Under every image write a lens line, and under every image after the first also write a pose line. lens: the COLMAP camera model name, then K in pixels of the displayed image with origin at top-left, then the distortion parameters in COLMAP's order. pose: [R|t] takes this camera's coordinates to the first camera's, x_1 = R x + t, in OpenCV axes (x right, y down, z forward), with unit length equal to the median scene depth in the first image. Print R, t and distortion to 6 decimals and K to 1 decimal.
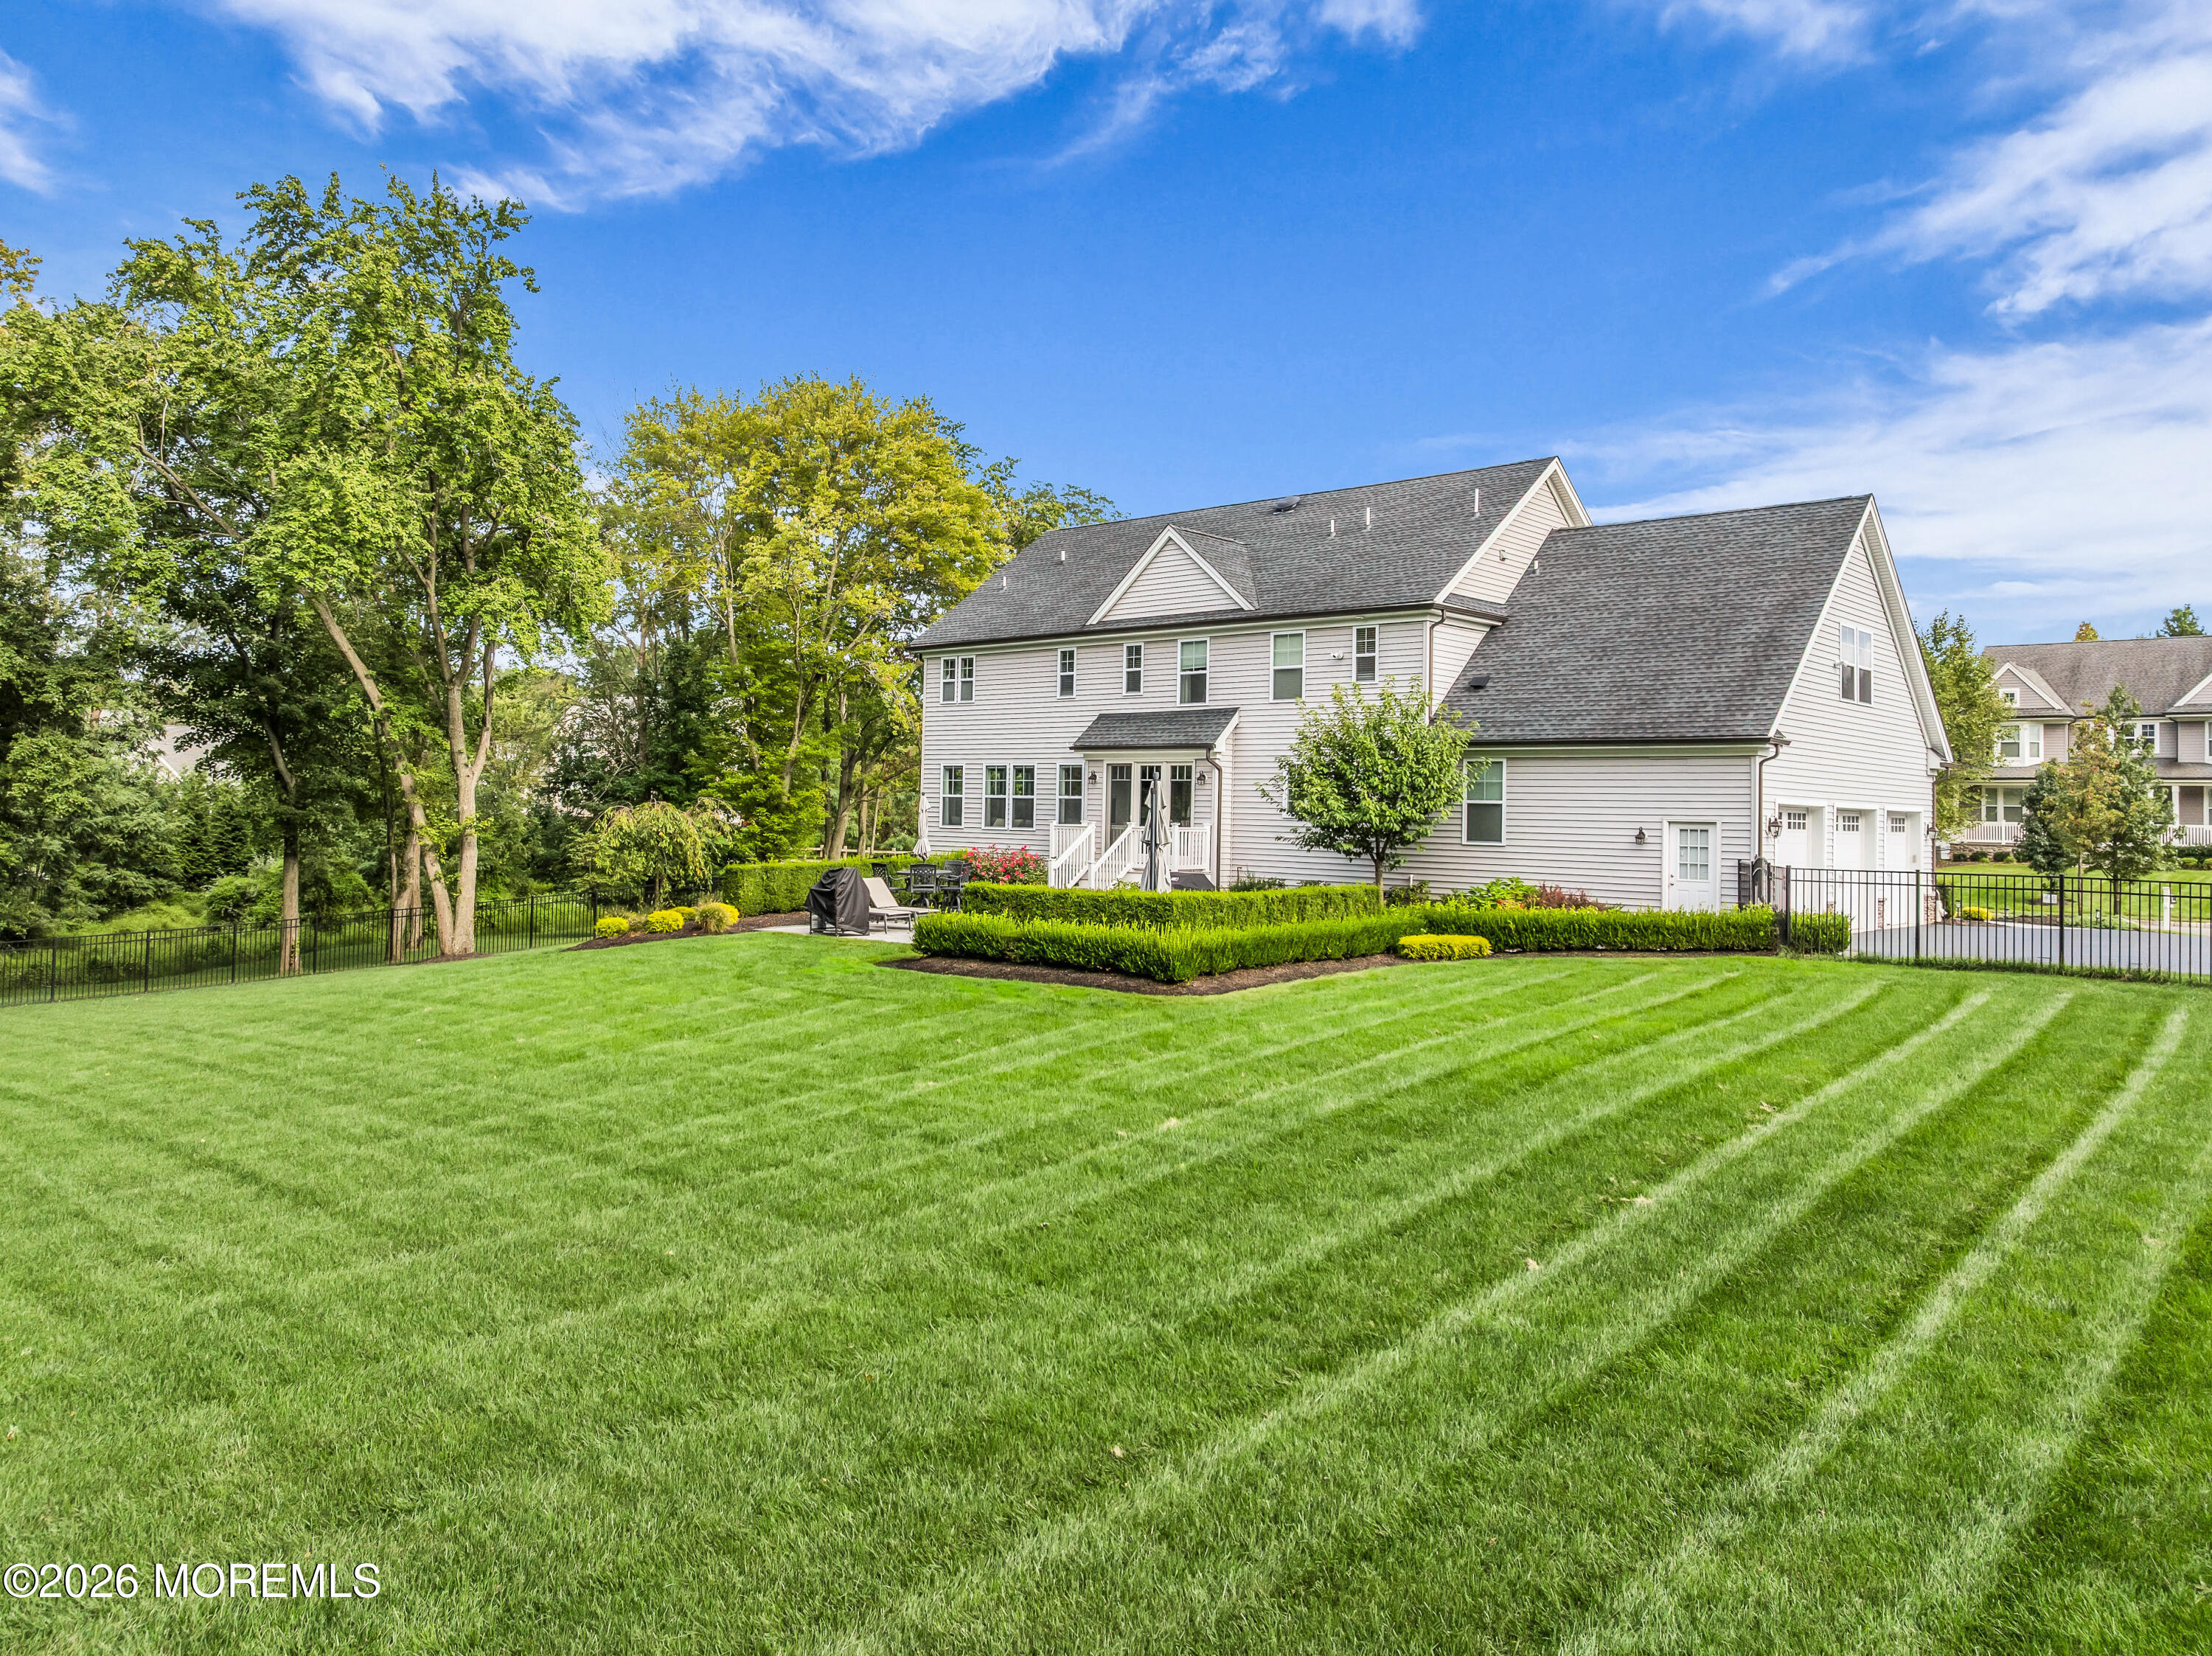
lens RADIAL K [[1576.5, 0, 1111.1], [0, 1576.5, 770.5], [0, 0, 1]] dist [-0.007389, -0.002361]
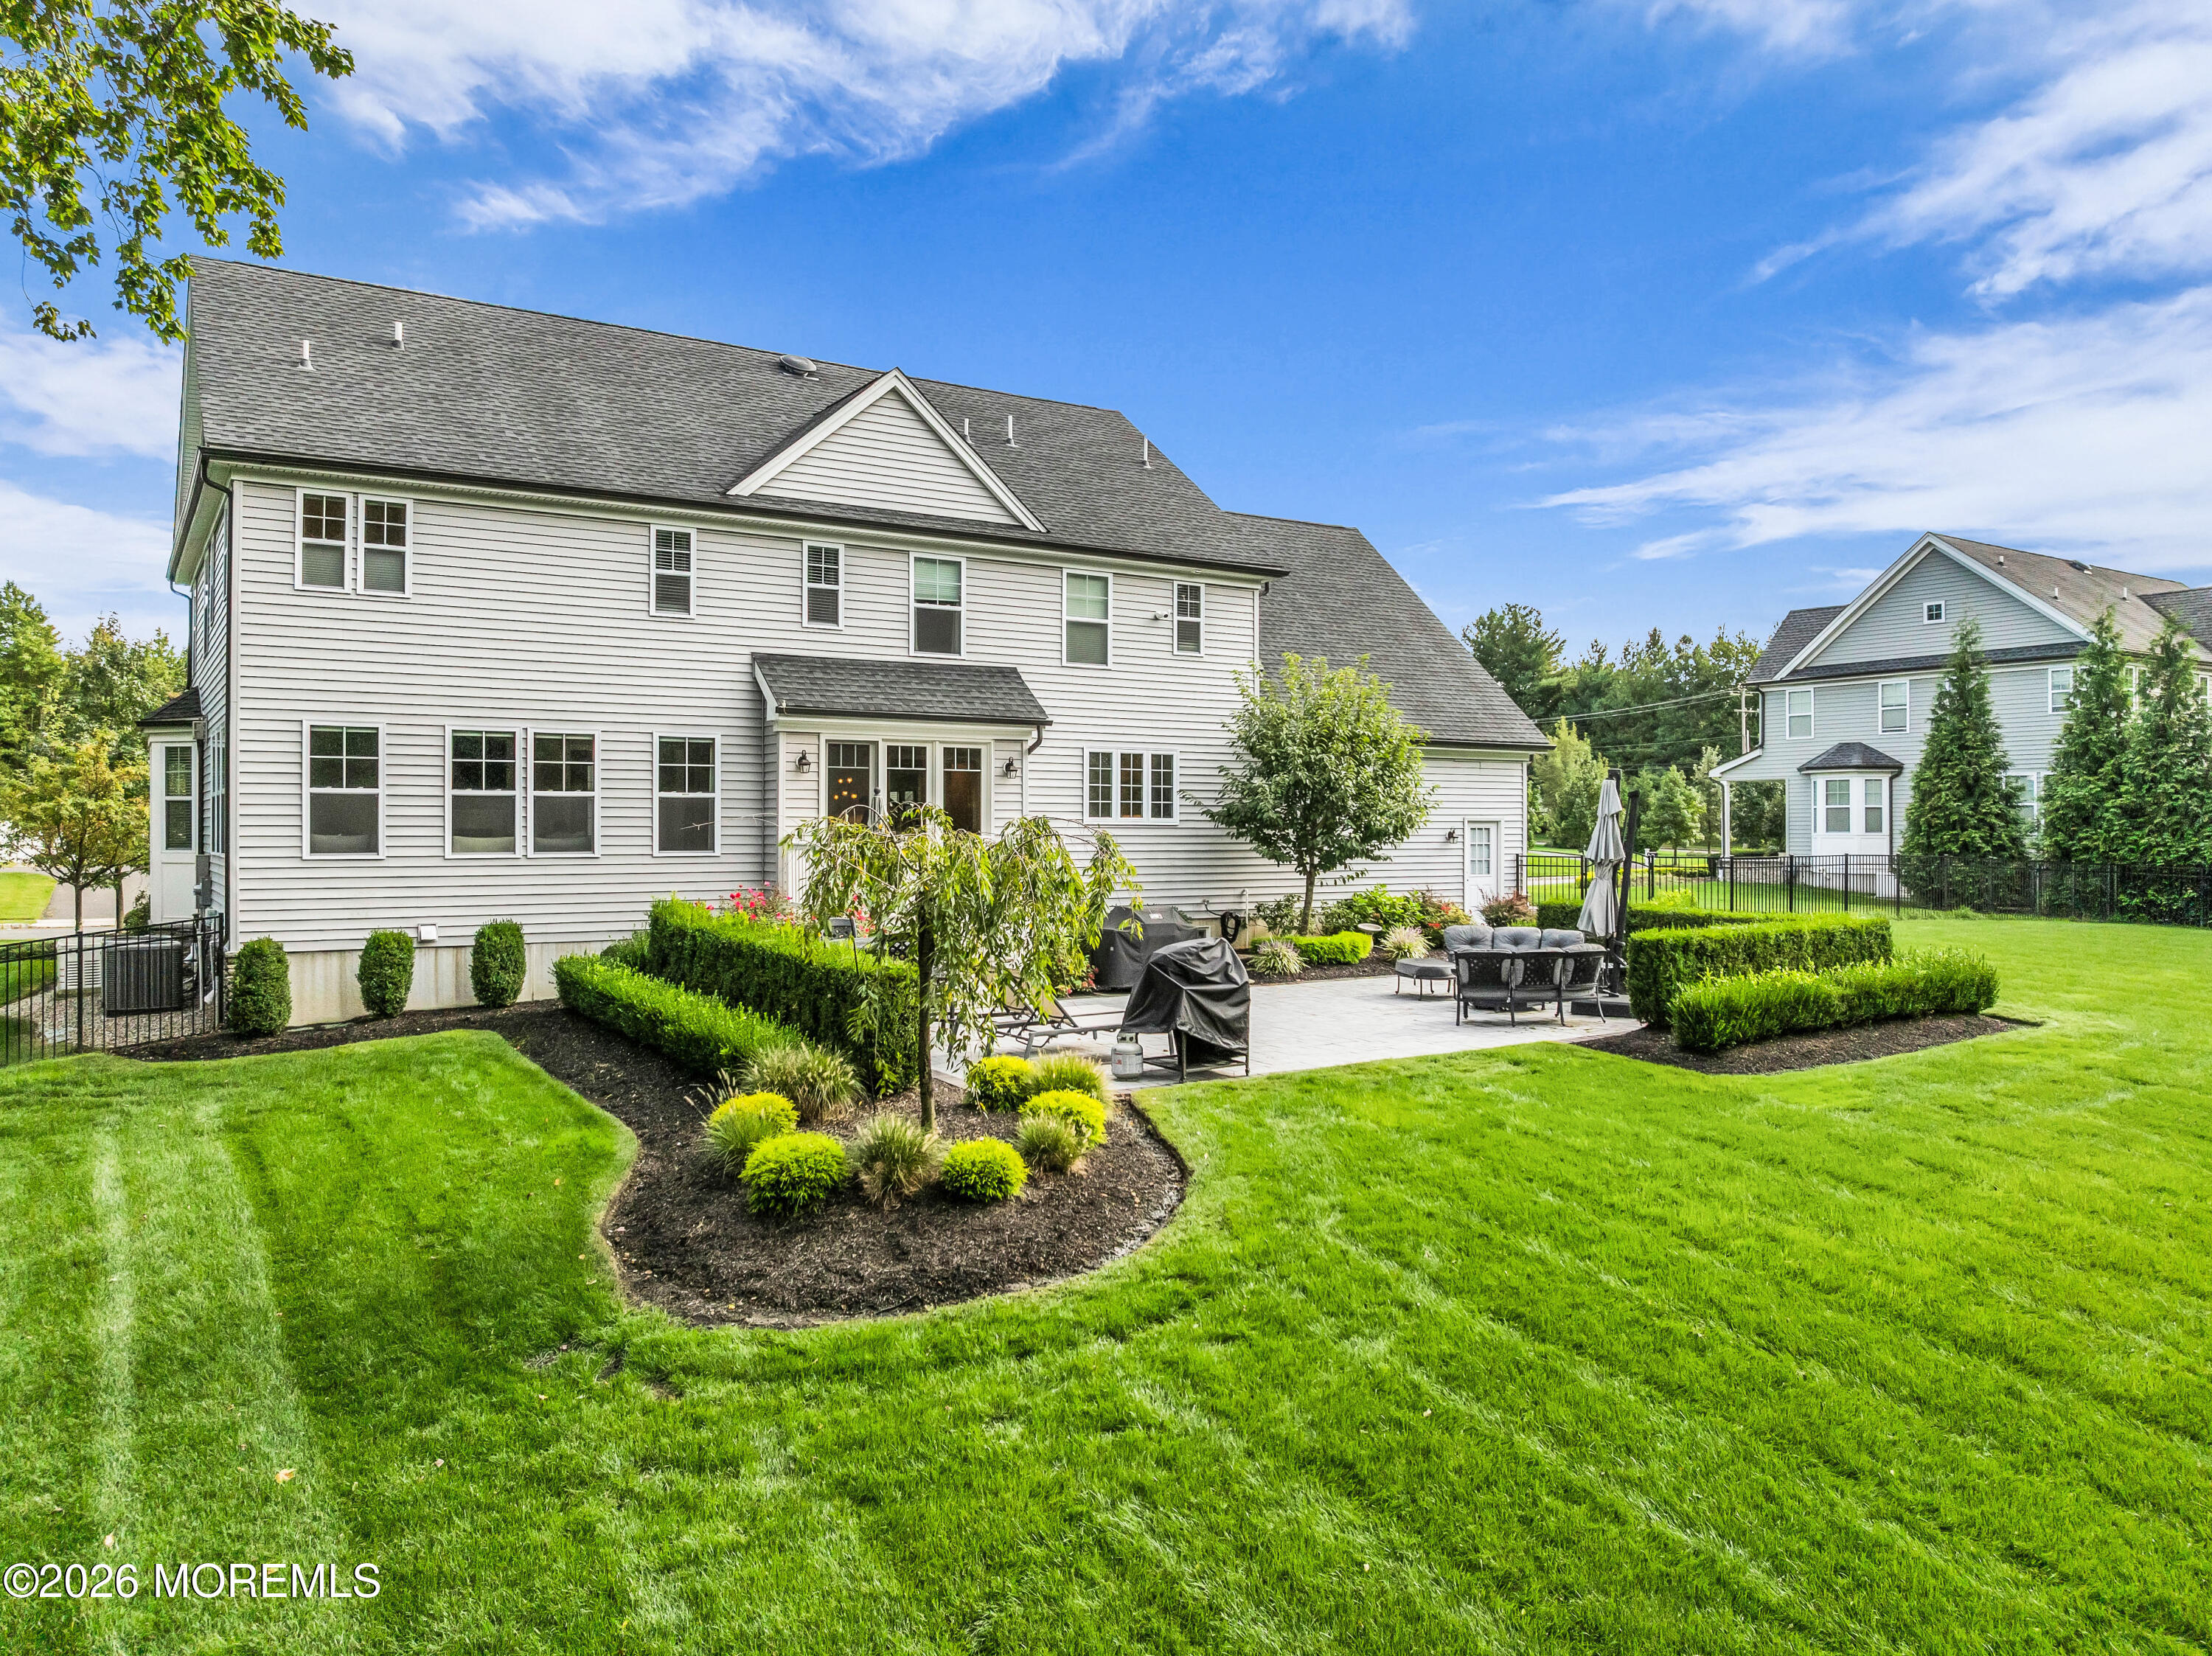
lens RADIAL K [[1547.4, 0, 1106.0], [0, 1547.4, 828.0], [0, 0, 1]] dist [-0.045446, -0.003747]
pose [[0.248781, -0.022280, 0.968303, -0.551872], [-0.023308, 0.999308, 0.028982, 0.009882], [-0.968279, -0.029780, 0.248090, 0.760067]]
